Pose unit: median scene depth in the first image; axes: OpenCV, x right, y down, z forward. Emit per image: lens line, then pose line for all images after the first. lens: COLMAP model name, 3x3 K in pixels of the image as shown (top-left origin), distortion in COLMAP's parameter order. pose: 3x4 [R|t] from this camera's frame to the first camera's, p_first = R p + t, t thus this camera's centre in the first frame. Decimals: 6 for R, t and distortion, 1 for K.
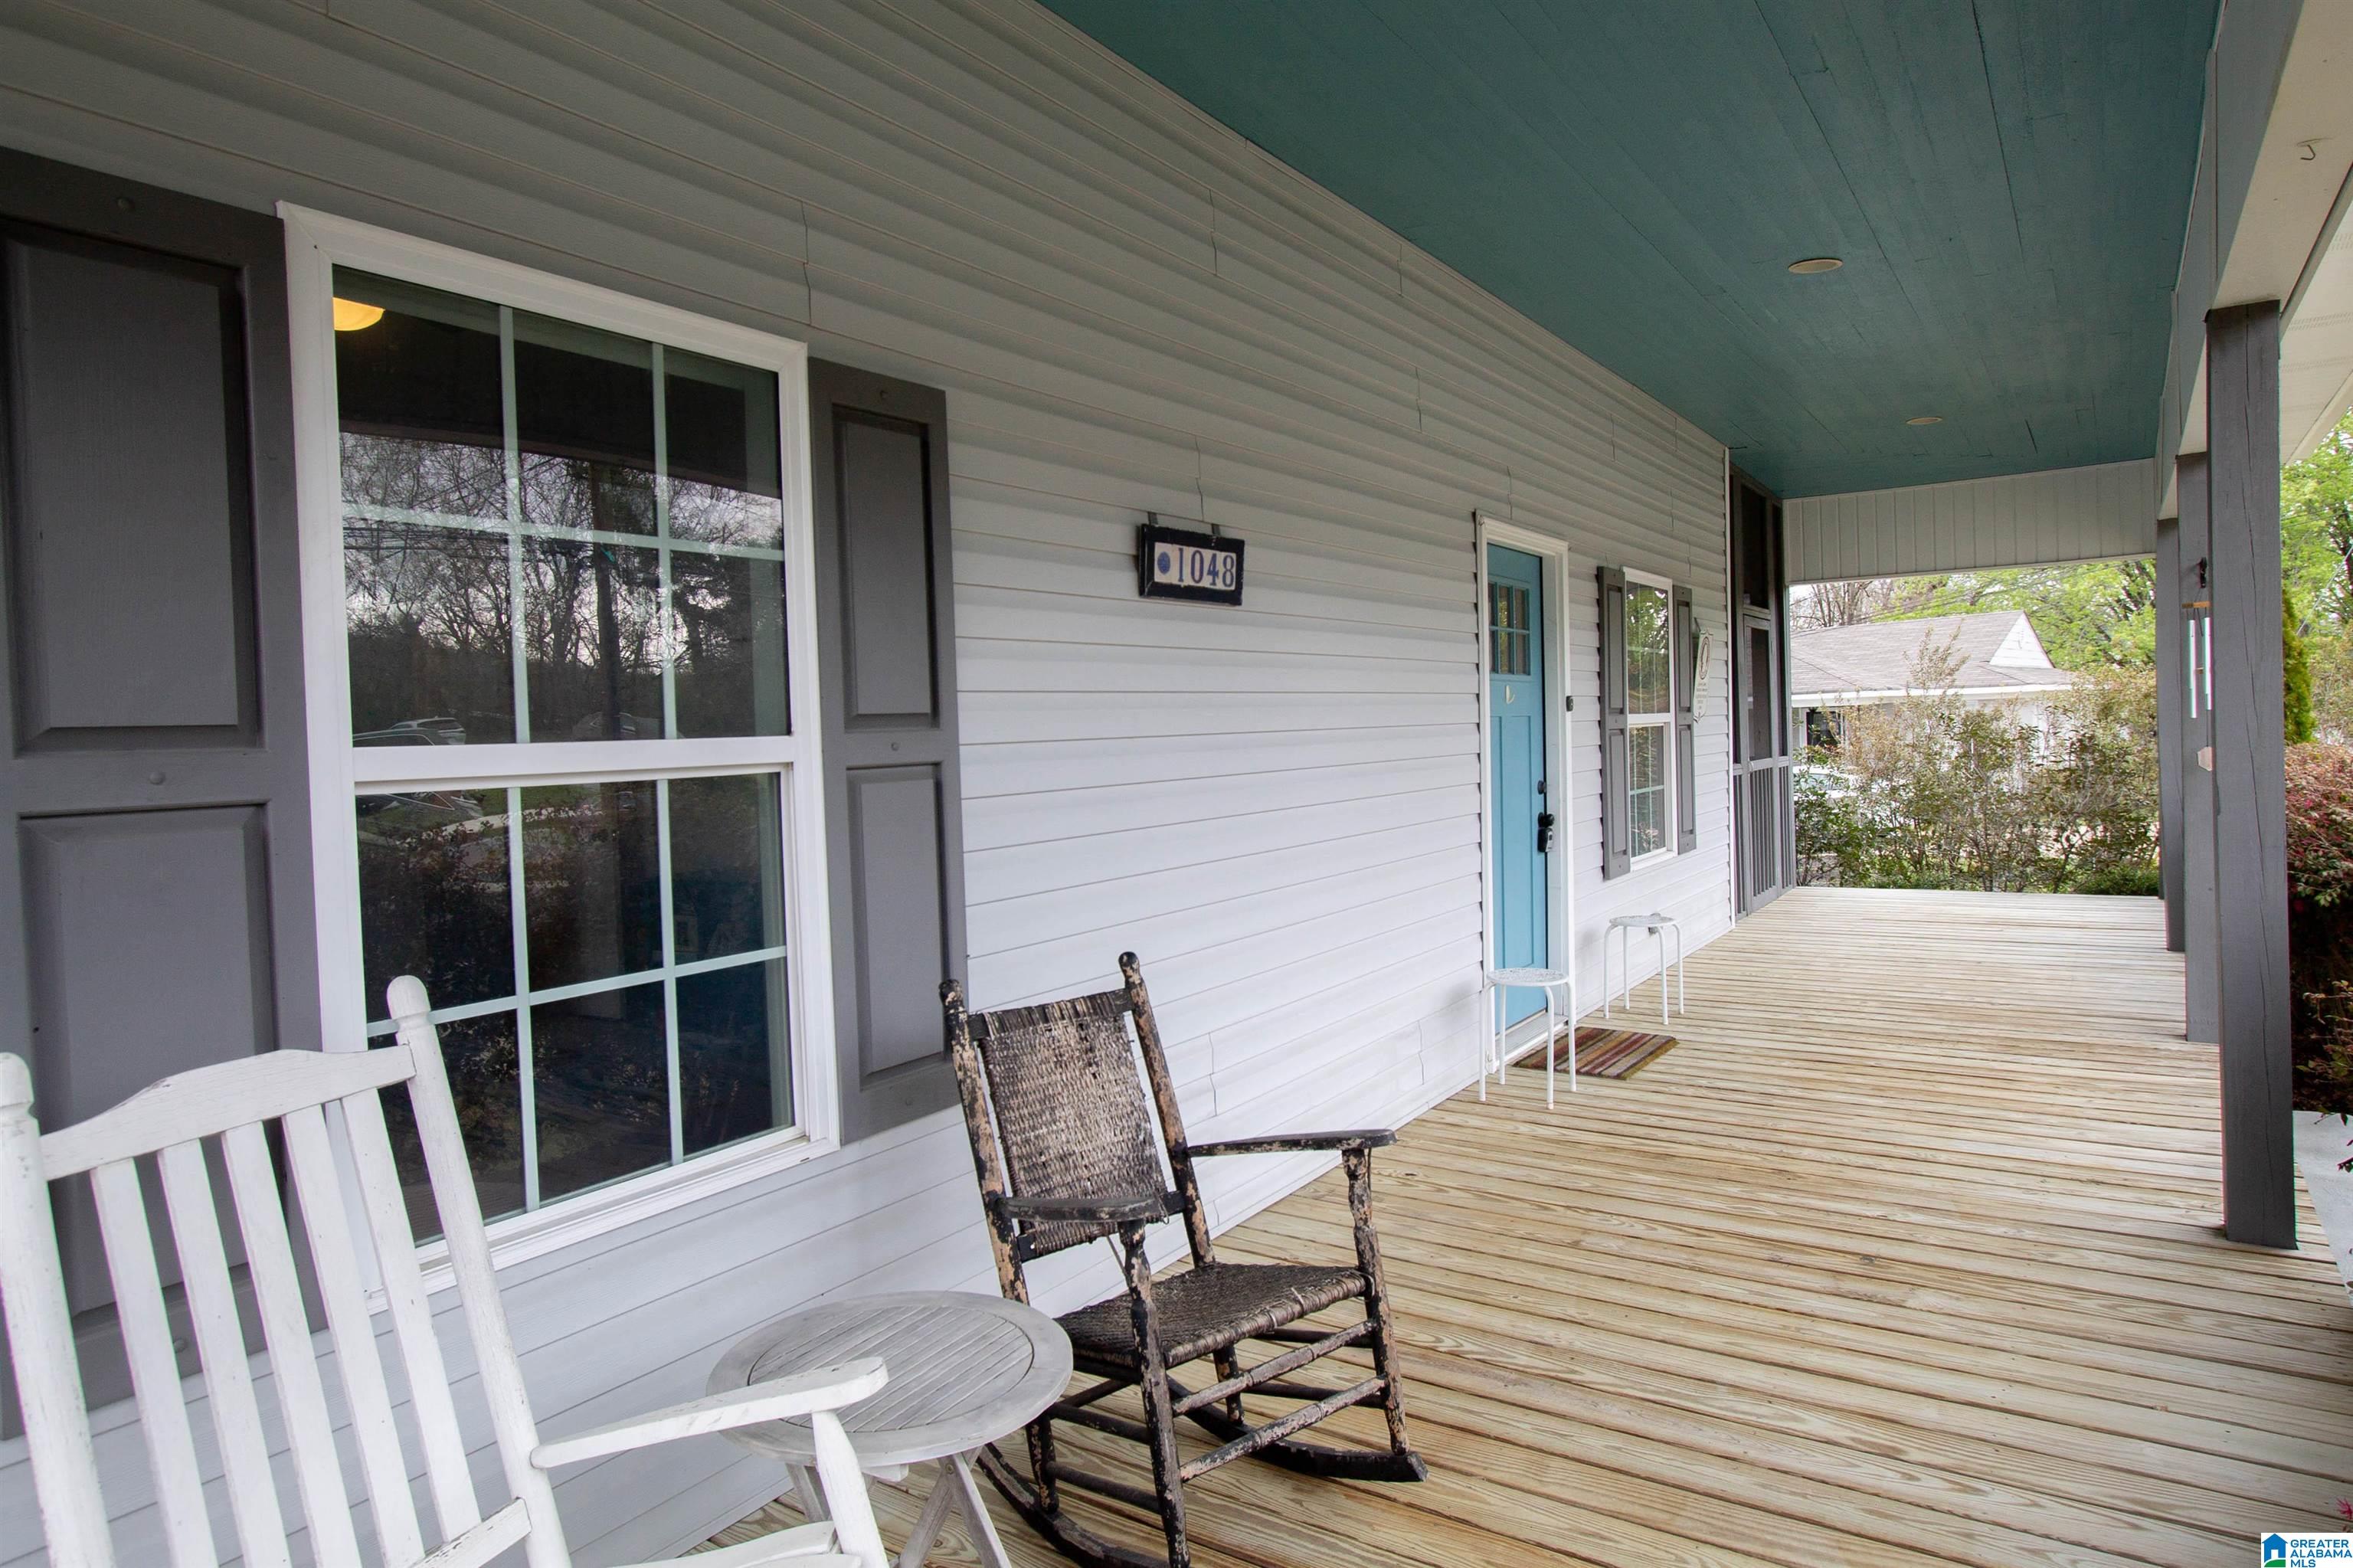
lens RADIAL K [[1386.9, 0, 1193.9], [0, 1386.9, 768.1], [0, 0, 1]] dist [-0.008762, 0.000631]
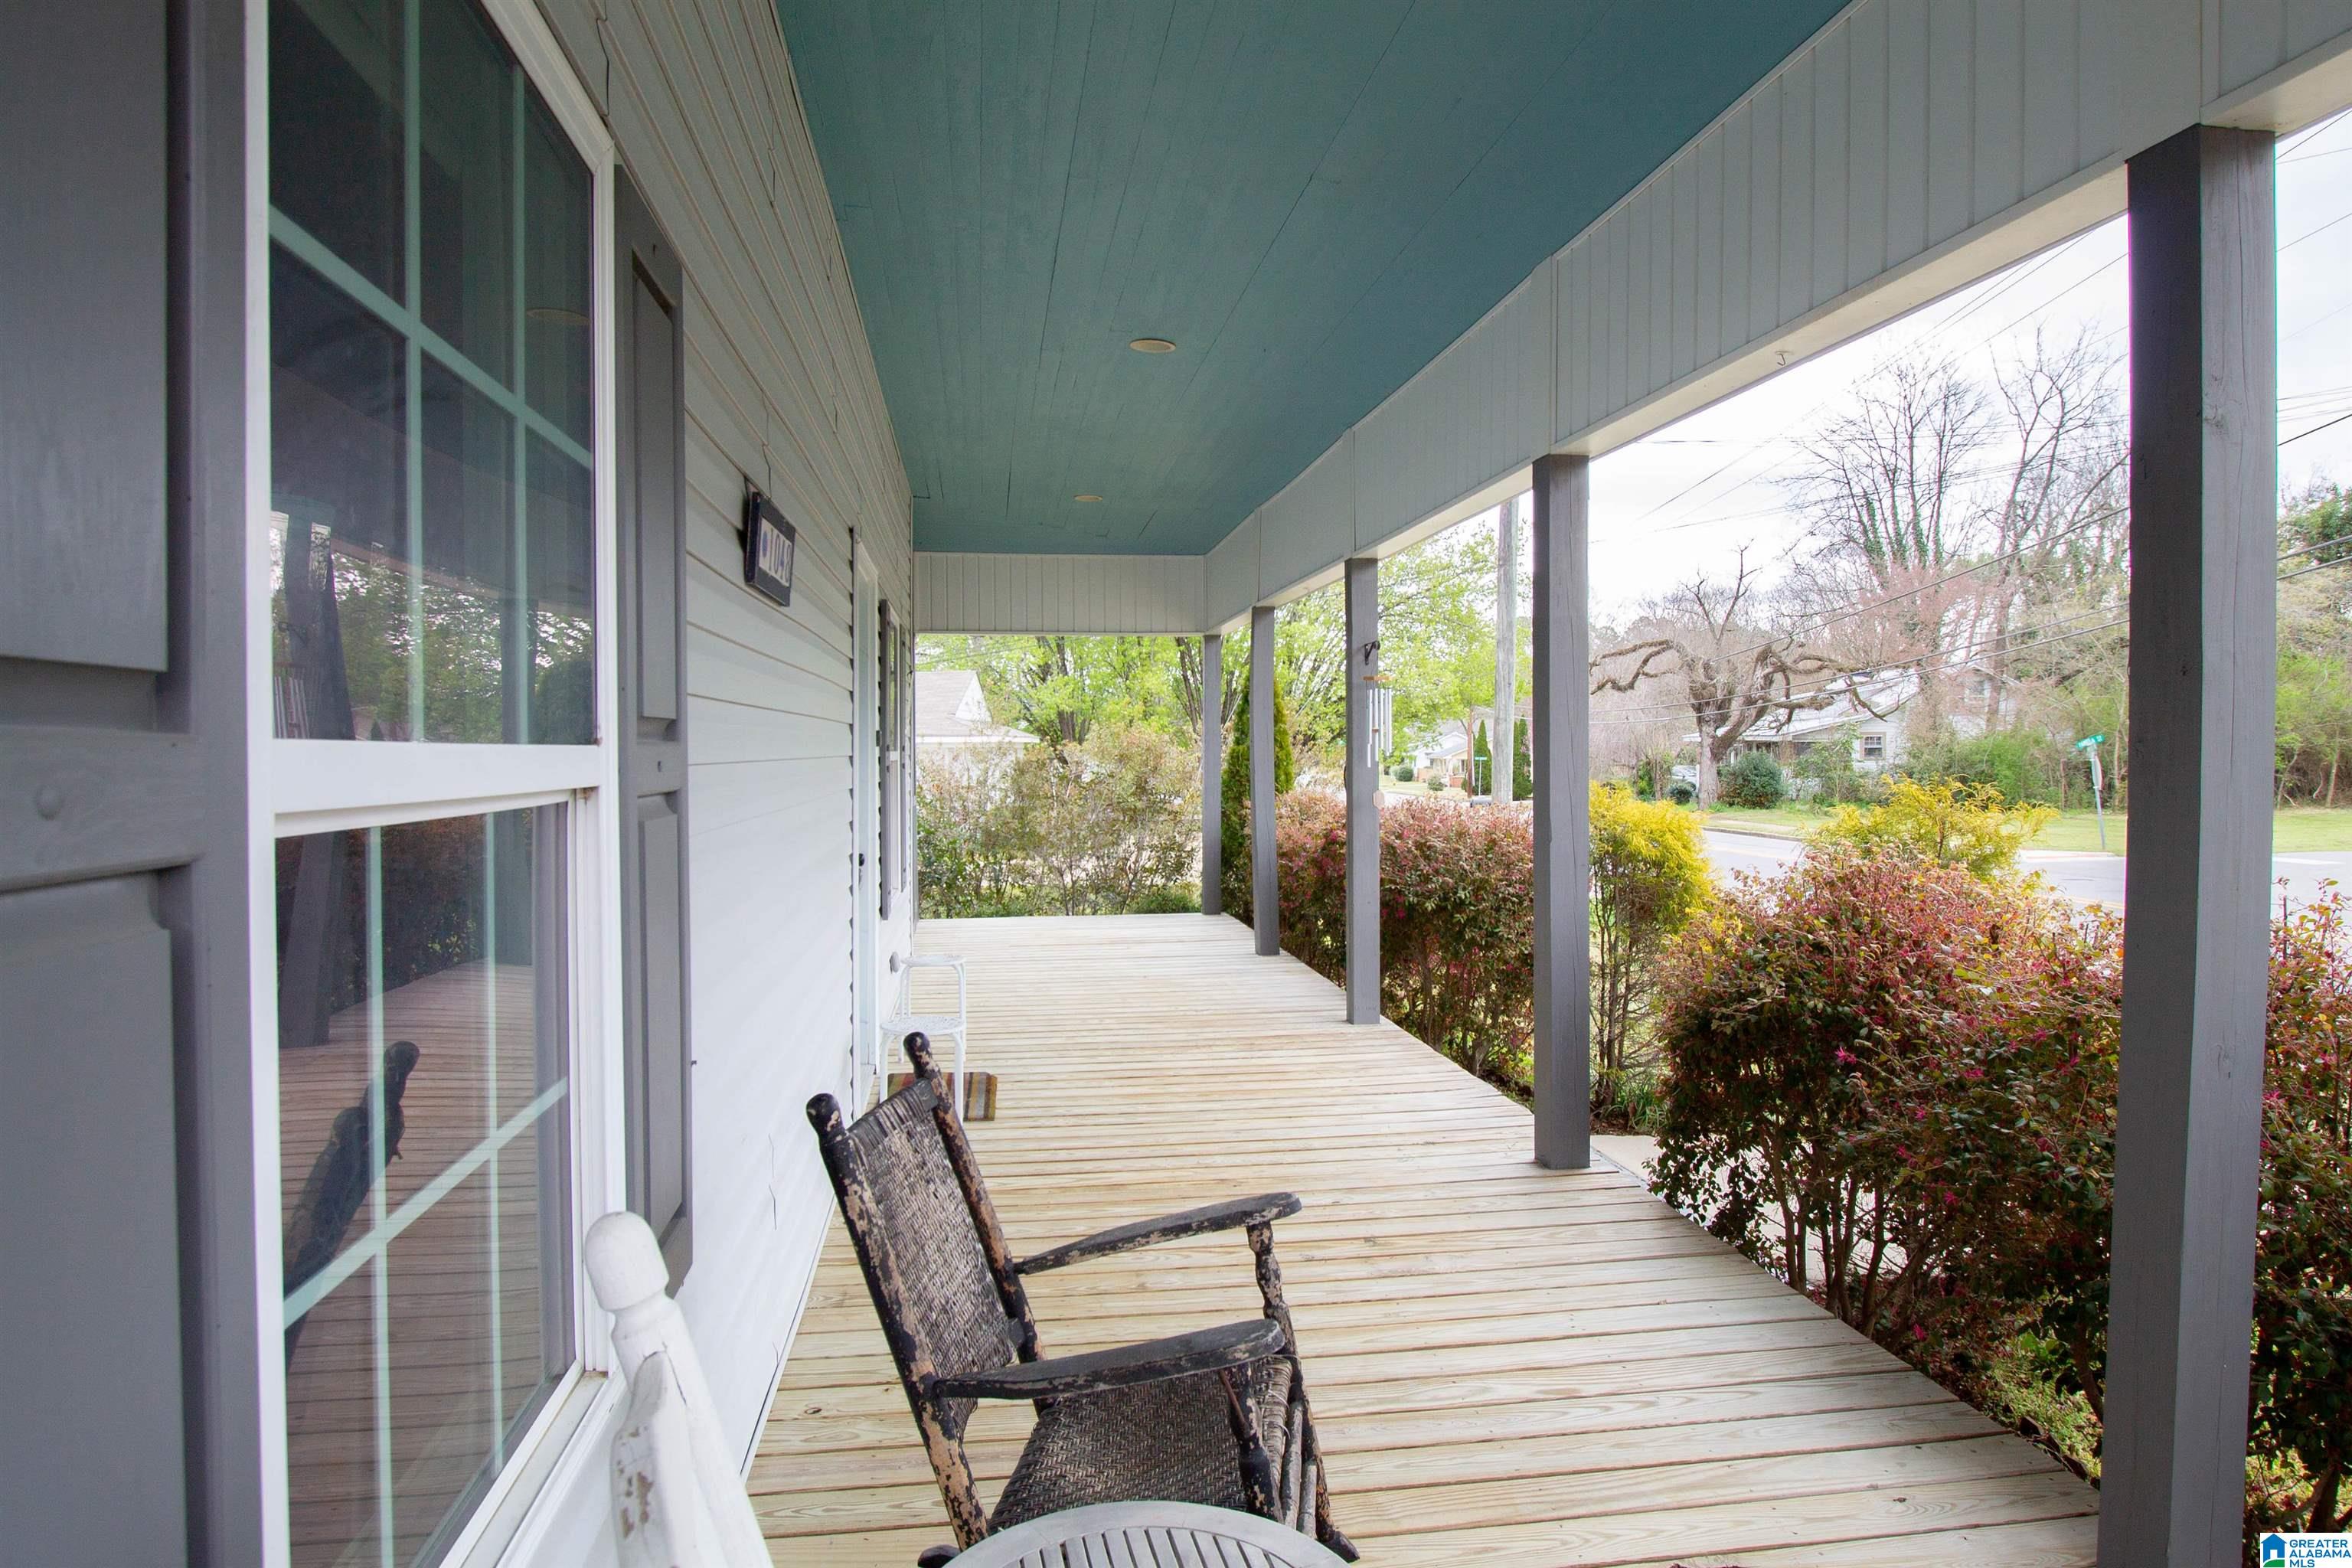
lens RADIAL K [[1386.2, 0, 1191.4], [0, 1386.2, 786.3], [0, 0, 1]] dist [-0.008762, 0.000631]
pose [[0.742469, 0.013263, 0.669749, -0.479300], [-0.002453, 0.999851, -0.017080, 0.005545], [-0.669876, 0.011038, 0.742391, 0.320882]]
